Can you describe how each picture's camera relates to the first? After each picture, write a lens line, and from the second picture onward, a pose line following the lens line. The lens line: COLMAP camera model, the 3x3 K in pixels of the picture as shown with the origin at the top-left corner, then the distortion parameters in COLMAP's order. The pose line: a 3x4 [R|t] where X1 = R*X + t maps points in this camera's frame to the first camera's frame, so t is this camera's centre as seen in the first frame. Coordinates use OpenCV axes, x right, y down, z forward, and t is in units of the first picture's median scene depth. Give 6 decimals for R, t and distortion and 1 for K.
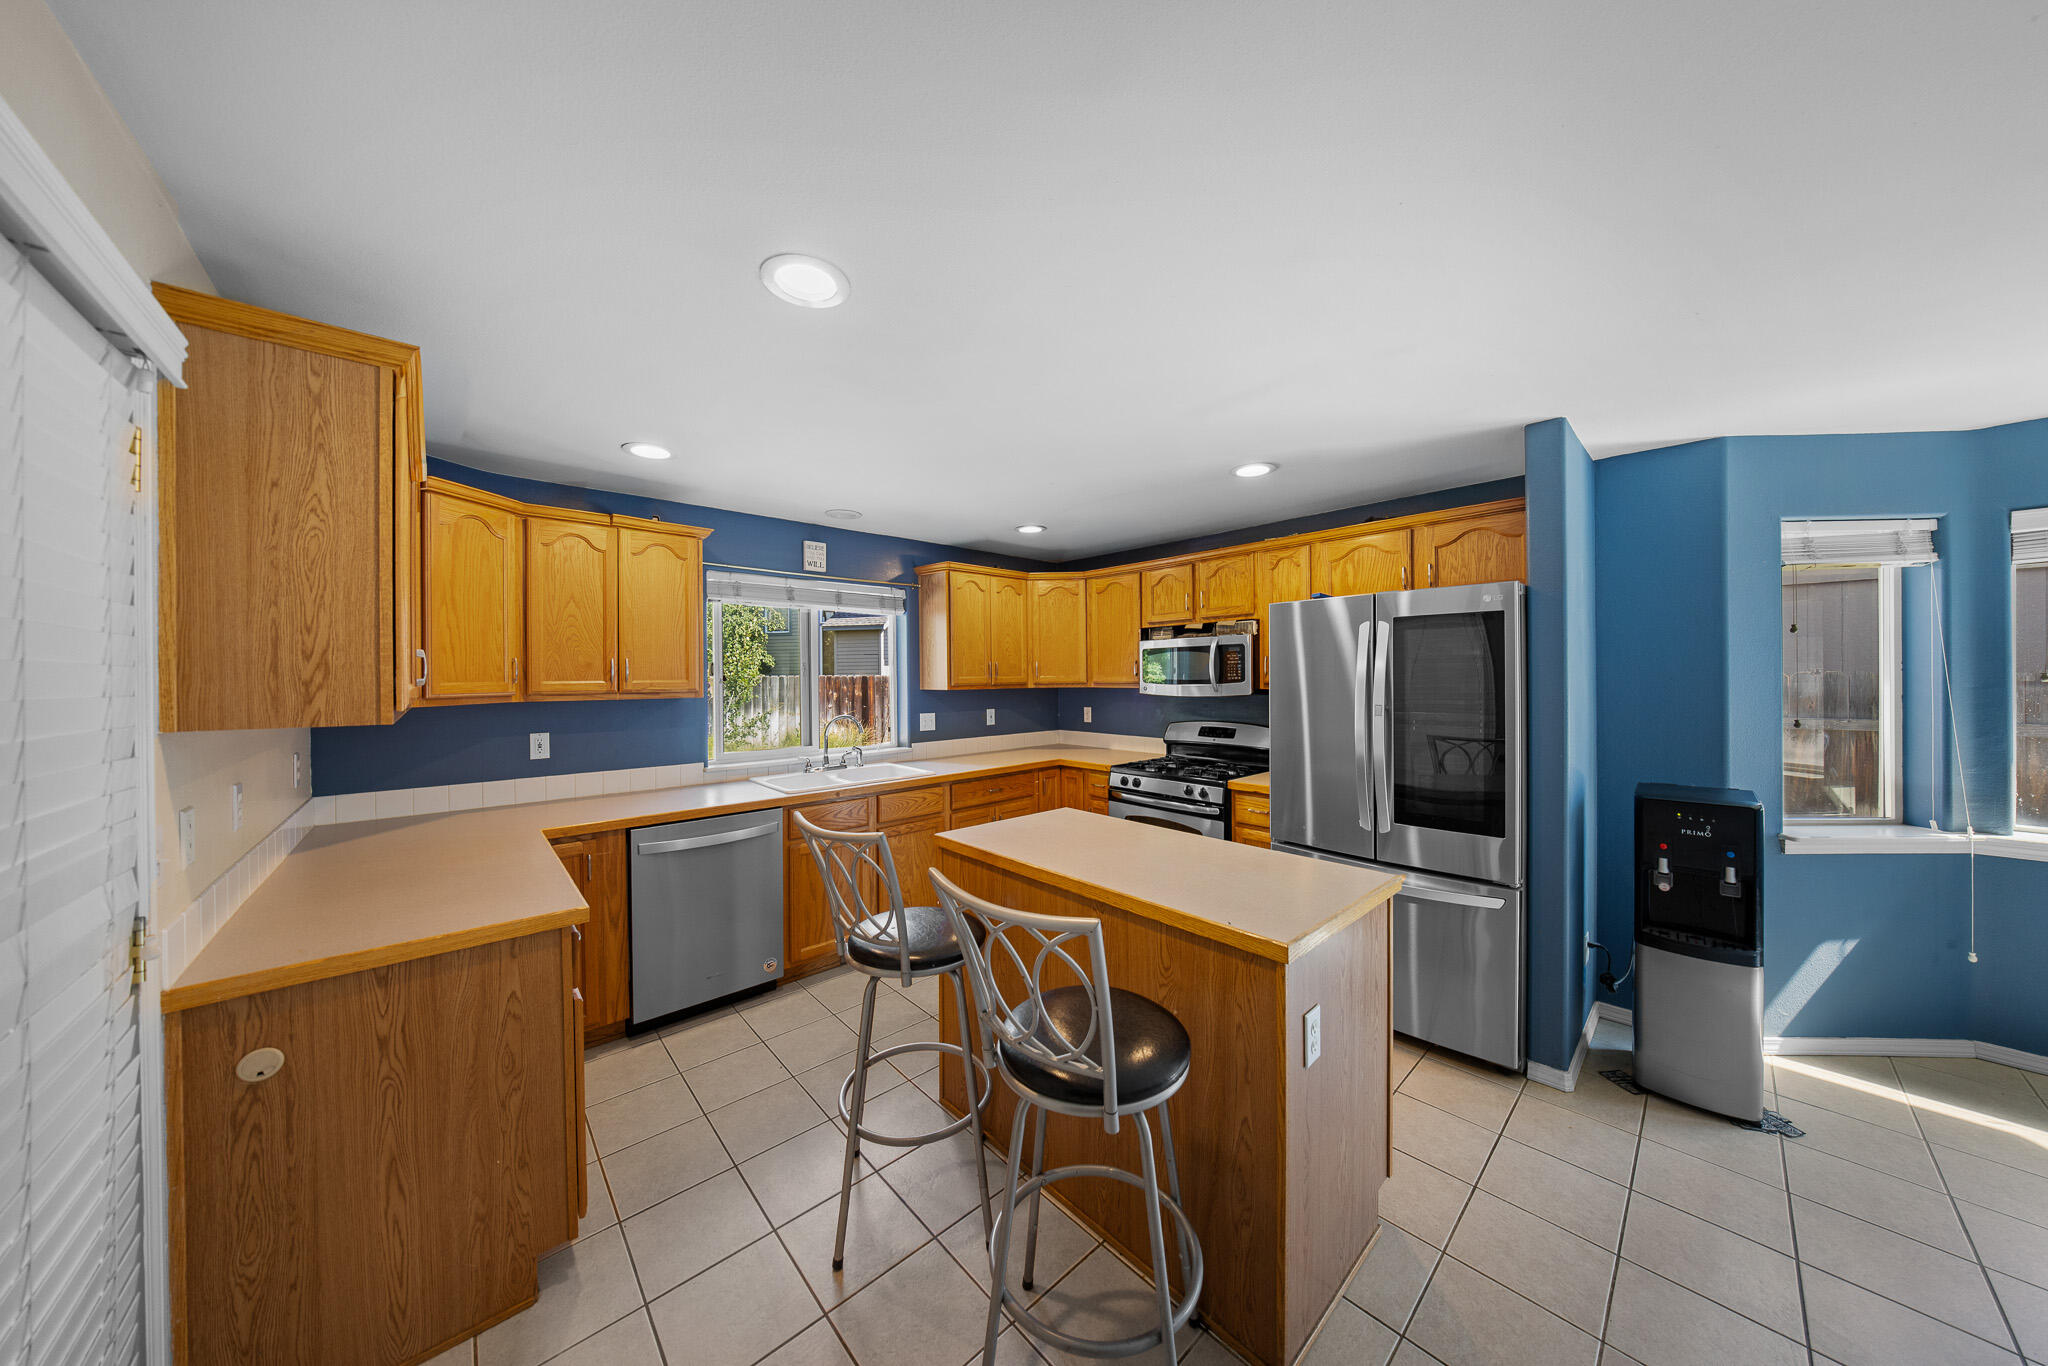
lens RADIAL K [[633.8, 0, 1018.3], [0, 633.8, 677.5], [0, 0, 1]] dist [-0.000058, -0.006221]
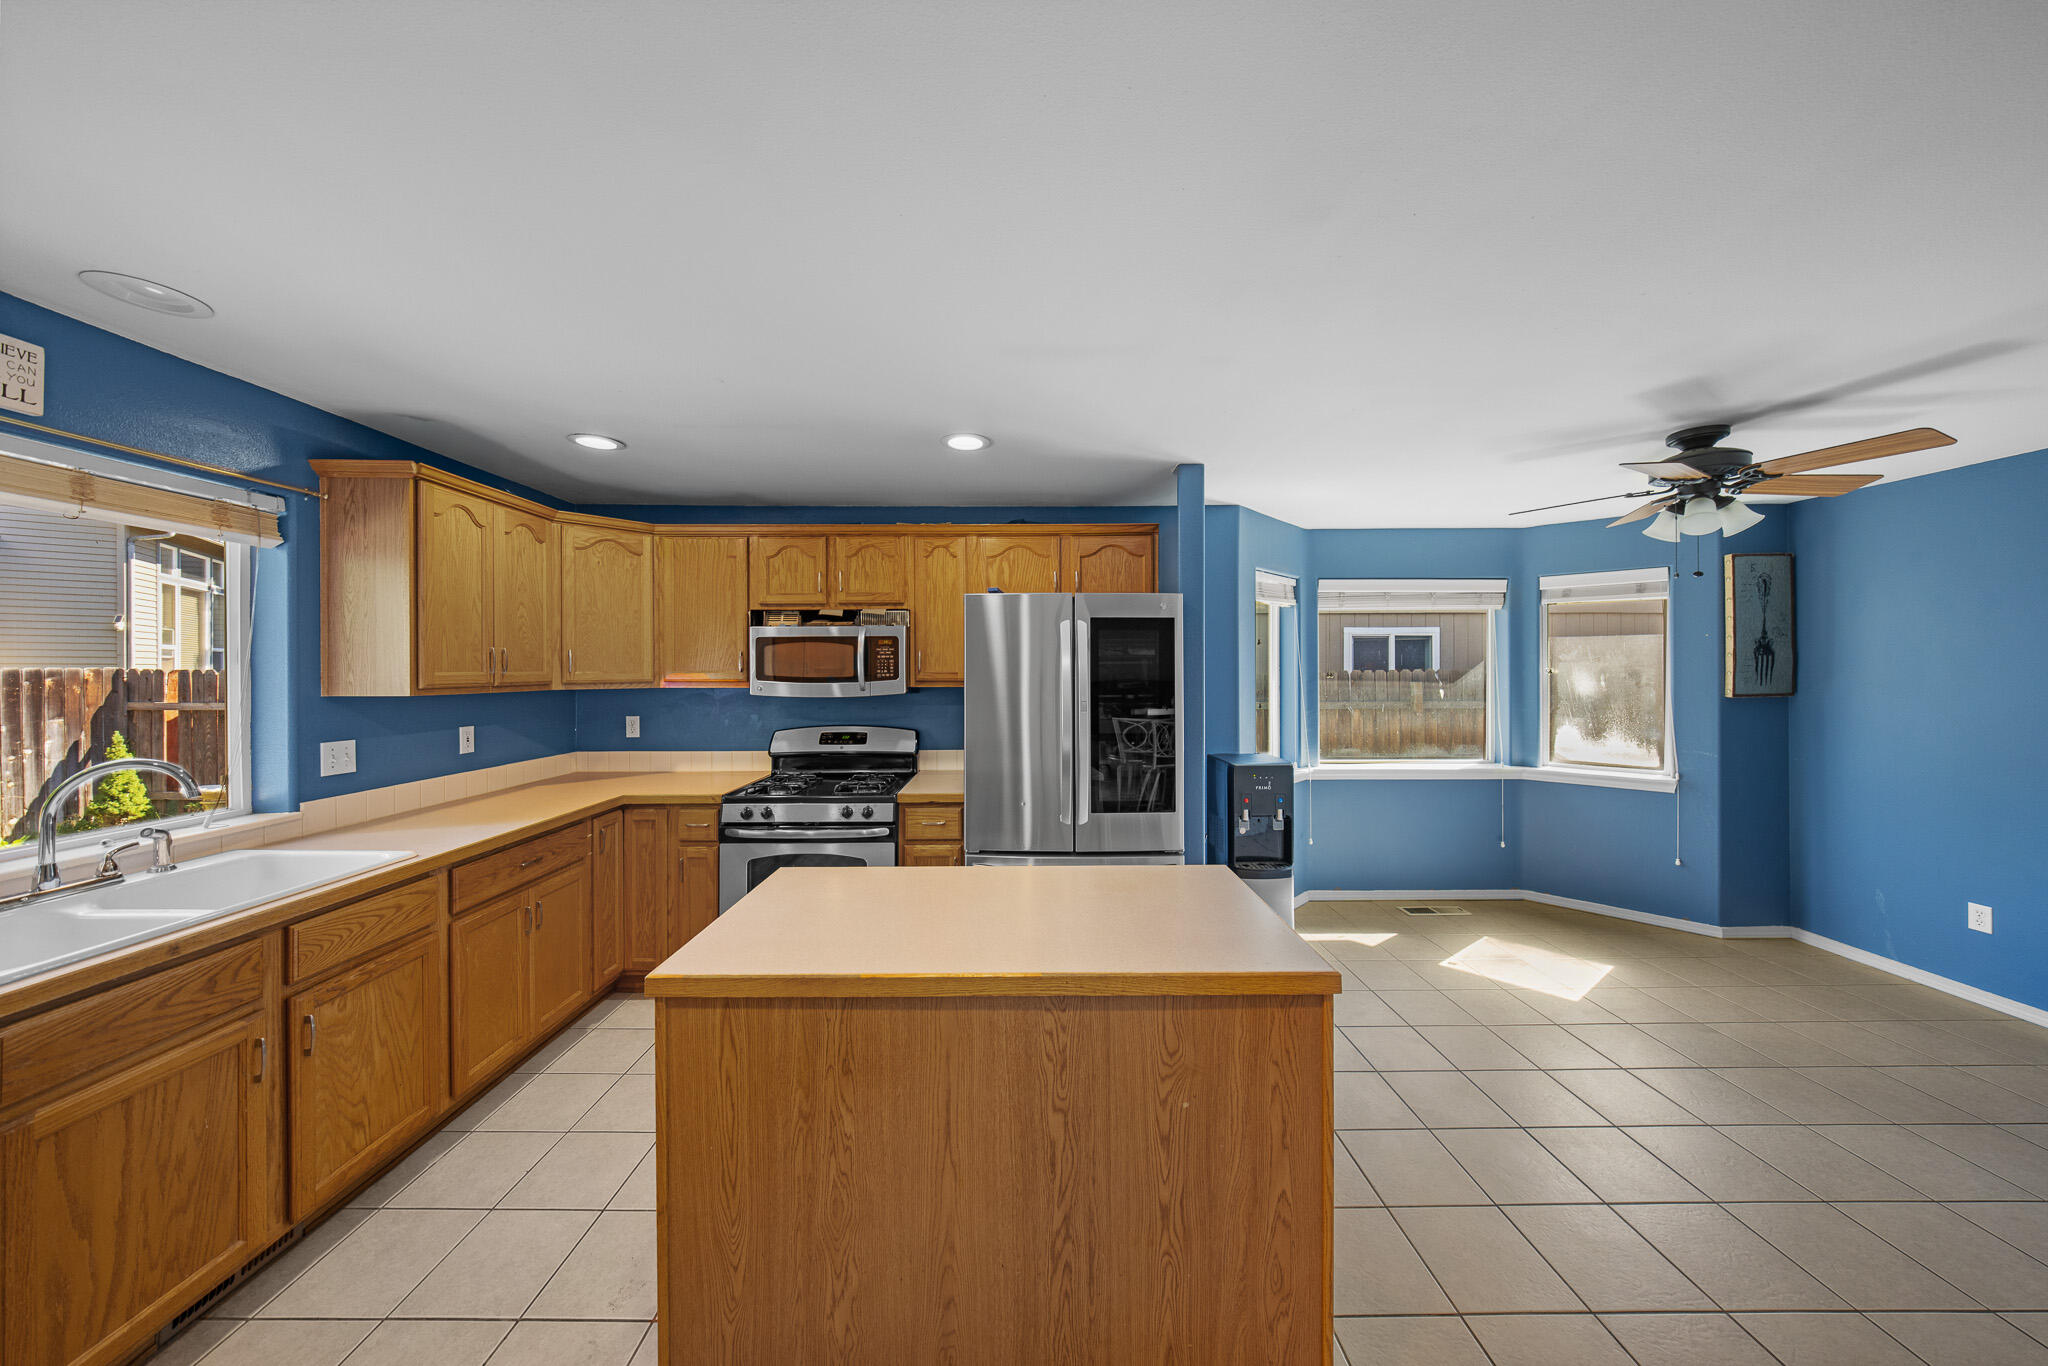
lens RADIAL K [[654.9, 0, 1026.4], [0, 654.9, 669.1], [0, 0, 1]] dist [0.000857, -0.003745]
pose [[0.661730, 0.007990, 0.749700, -0.200973], [-0.002095, 0.999959, -0.008808, 0.000086], [-0.749739, 0.004258, 0.661720, 0.251532]]
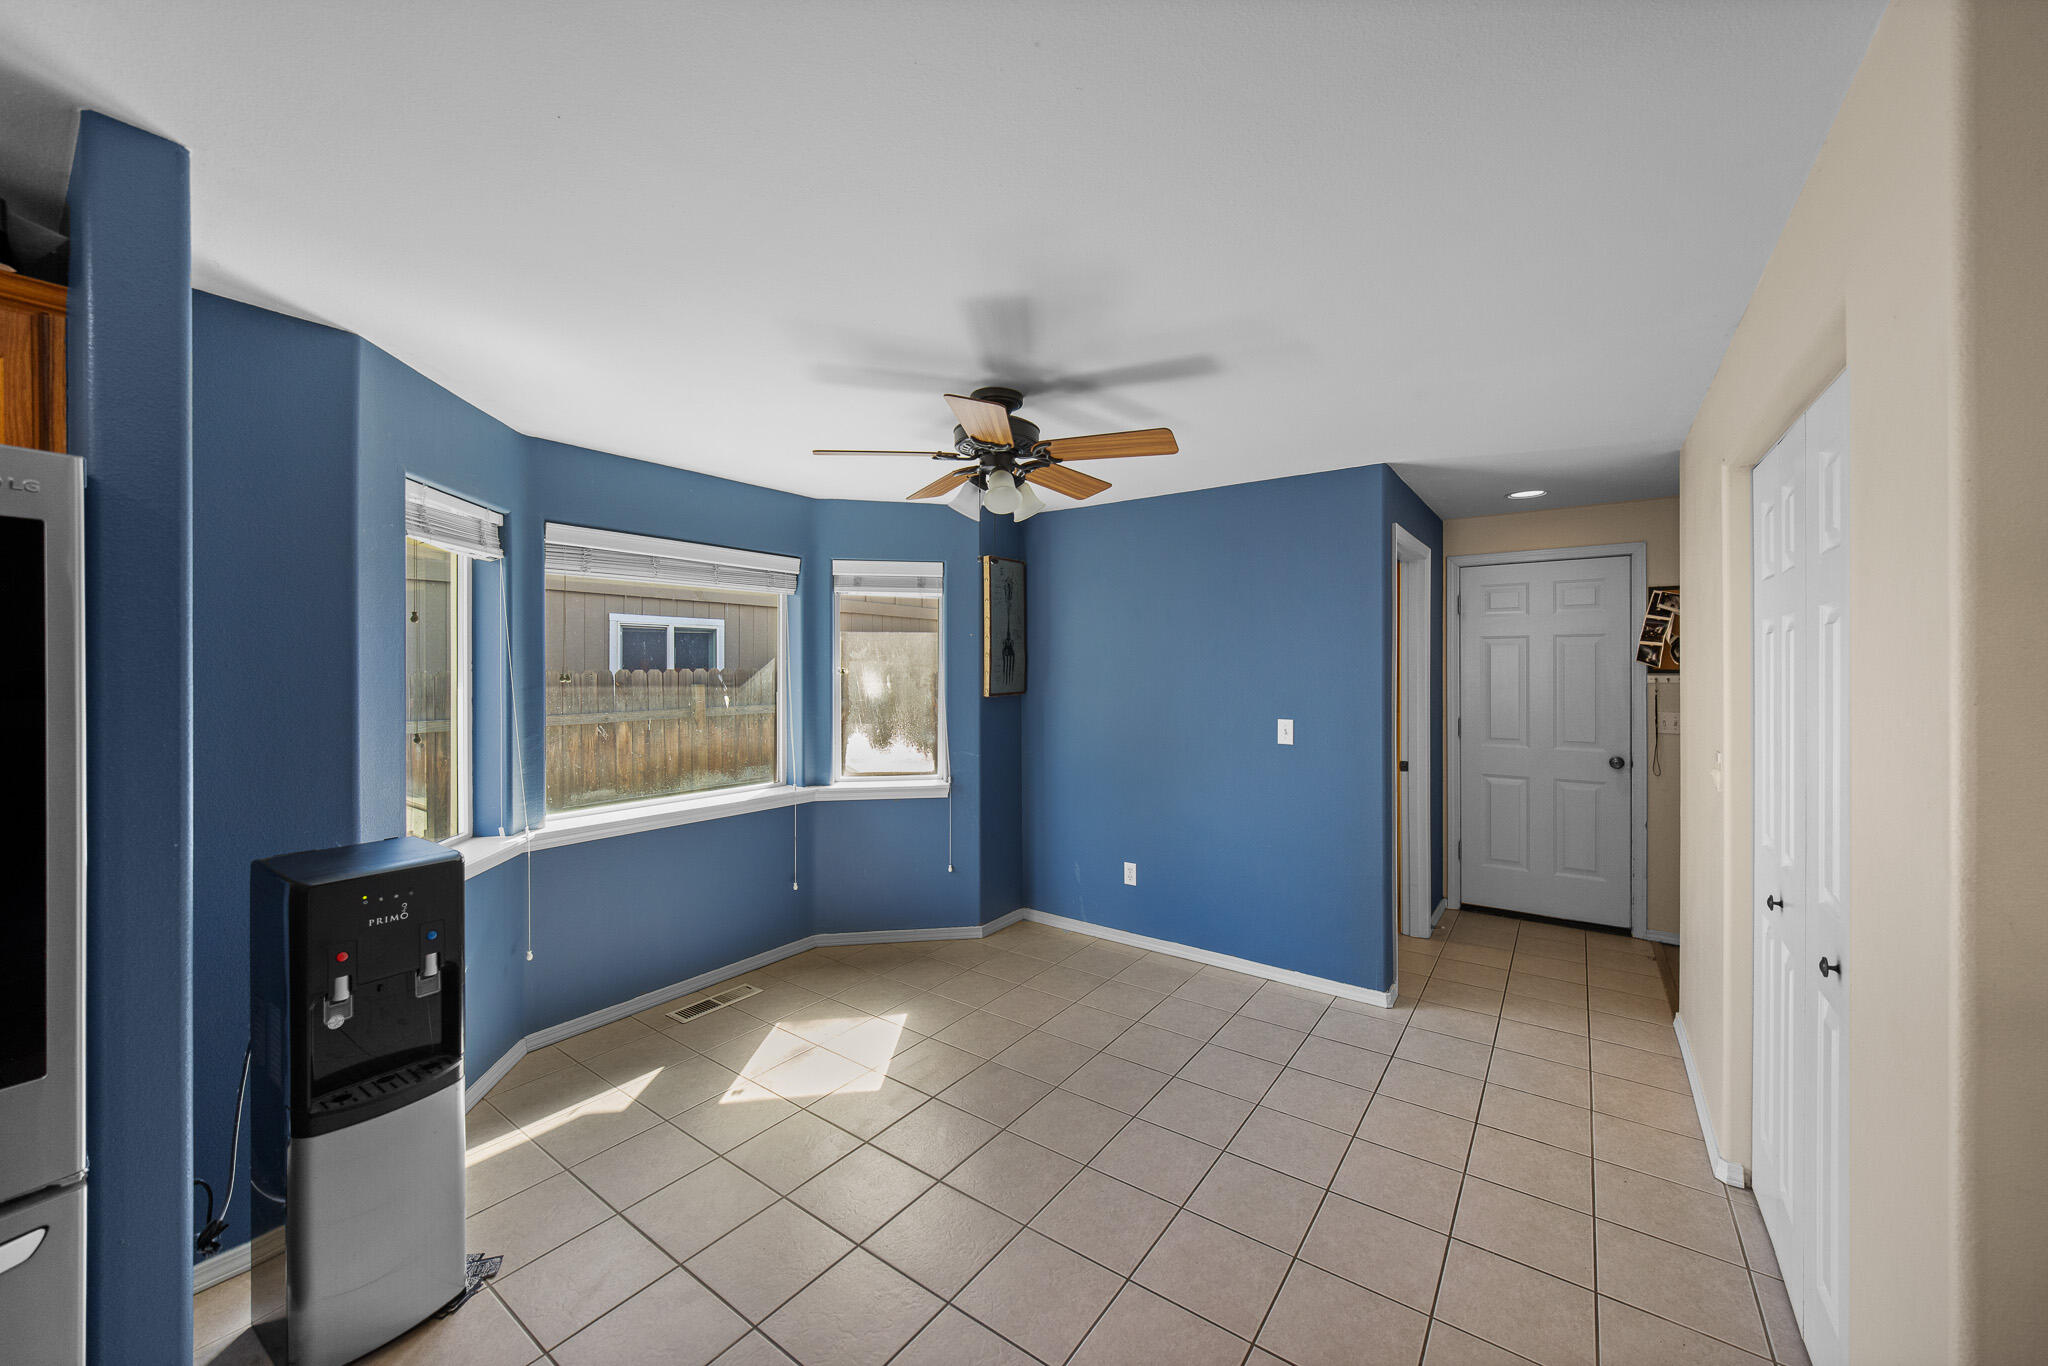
lens RADIAL K [[777.0, 0, 1027.7], [0, 777.0, 668.5], [0, 0, 1]] dist [-0.000931, -0.000296]
pose [[-0.210418, 0.008367, 0.977576, 0.085268], [0.004150, 0.999962, -0.007665, -0.002303], [-0.977603, 0.002444, -0.210444, 0.298408]]
